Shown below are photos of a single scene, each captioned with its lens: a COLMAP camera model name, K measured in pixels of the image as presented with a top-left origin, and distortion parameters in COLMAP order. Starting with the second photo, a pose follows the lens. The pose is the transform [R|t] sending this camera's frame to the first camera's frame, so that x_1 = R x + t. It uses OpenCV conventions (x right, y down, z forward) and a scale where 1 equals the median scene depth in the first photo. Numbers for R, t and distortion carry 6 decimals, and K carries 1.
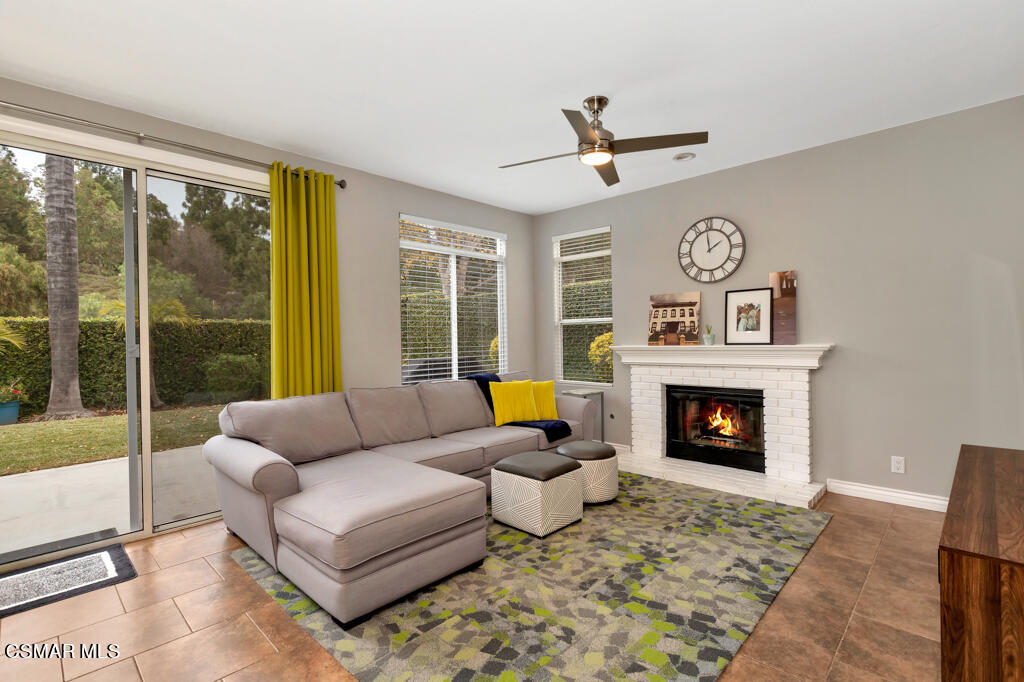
lens RADIAL K [[480.5, 0, 514.0], [0, 480.5, 336.3], [0, 0, 1]] dist [-0.008695, 0.000975]
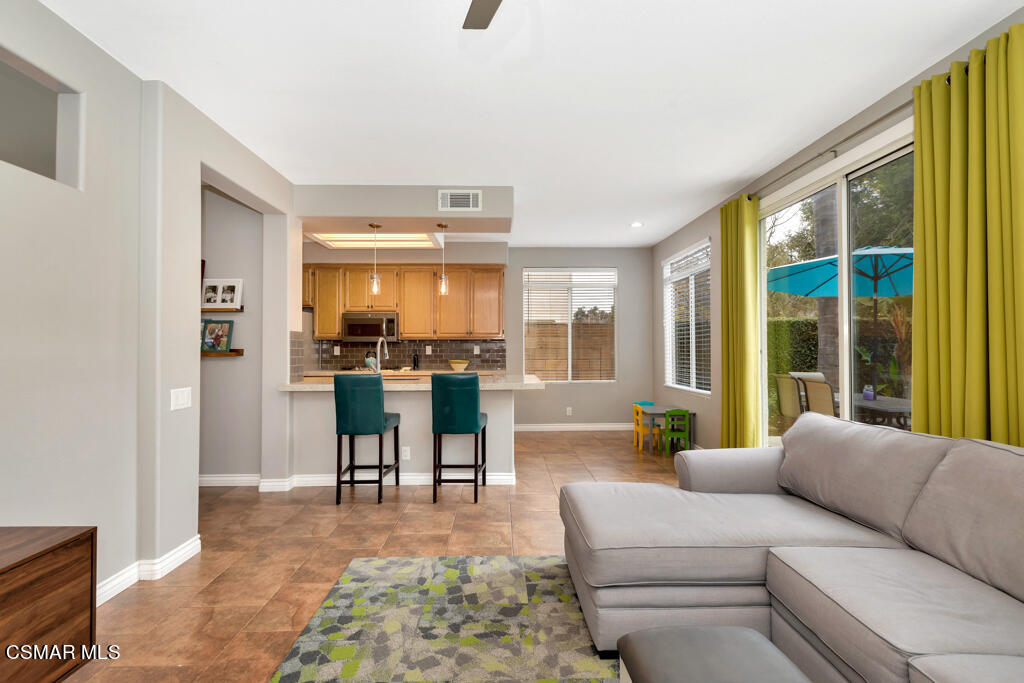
lens RADIAL K [[454.5, 0, 515.7], [0, 454.5, 341.5], [0, 0, 1]] dist [-0.002140, -0.000494]
pose [[-0.703258, 0.013771, -0.710801, 0.670031], [0.015757, 0.999869, 0.003782, -0.021294], [0.710760, -0.008540, -0.703383, 1.825290]]
